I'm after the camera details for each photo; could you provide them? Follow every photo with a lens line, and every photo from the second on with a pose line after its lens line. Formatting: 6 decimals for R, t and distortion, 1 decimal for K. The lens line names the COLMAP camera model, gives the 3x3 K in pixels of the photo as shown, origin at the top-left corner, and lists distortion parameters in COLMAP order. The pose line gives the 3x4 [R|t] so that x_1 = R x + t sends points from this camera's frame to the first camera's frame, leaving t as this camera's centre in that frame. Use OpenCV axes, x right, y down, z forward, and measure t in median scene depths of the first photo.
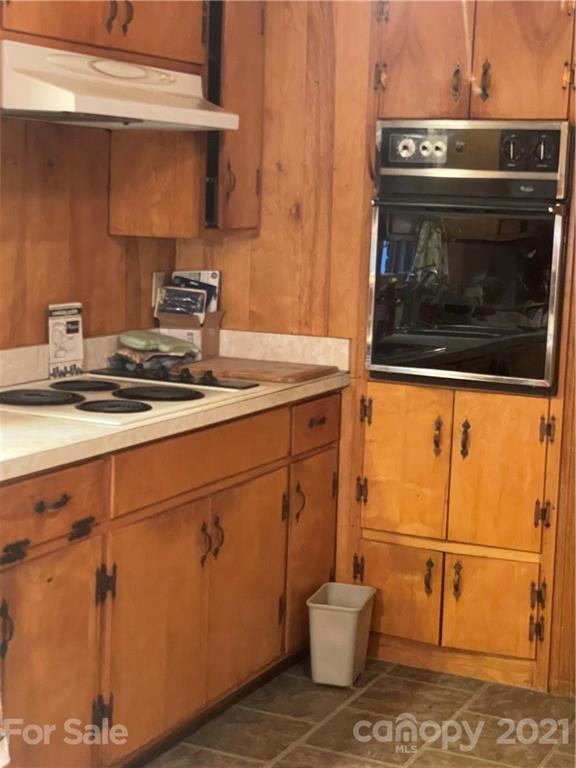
lens RADIAL K [[1382.5, 0, 288.0], [0, 1382.5, 384.0], [0, 0, 1]] dist [-0.016990, 0.034184]
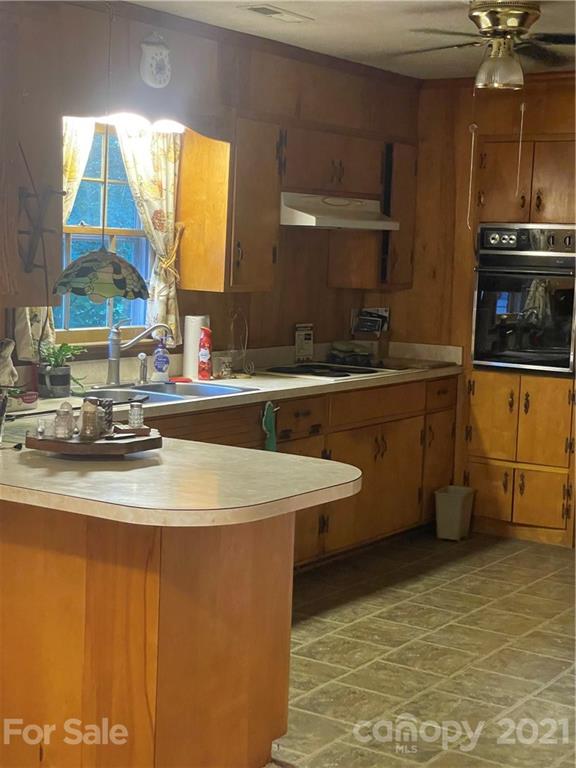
lens RADIAL K [[1281.3, 0, 288.0], [0, 1281.3, 384.0], [0, 0, 1]] dist [0.035152, 0.013183]
pose [[0.989624, 0.012997, -0.143093, 0.060687], [-0.017820, 0.999314, -0.032479, 0.073977], [0.142573, 0.034692, 0.989176, -0.660495]]
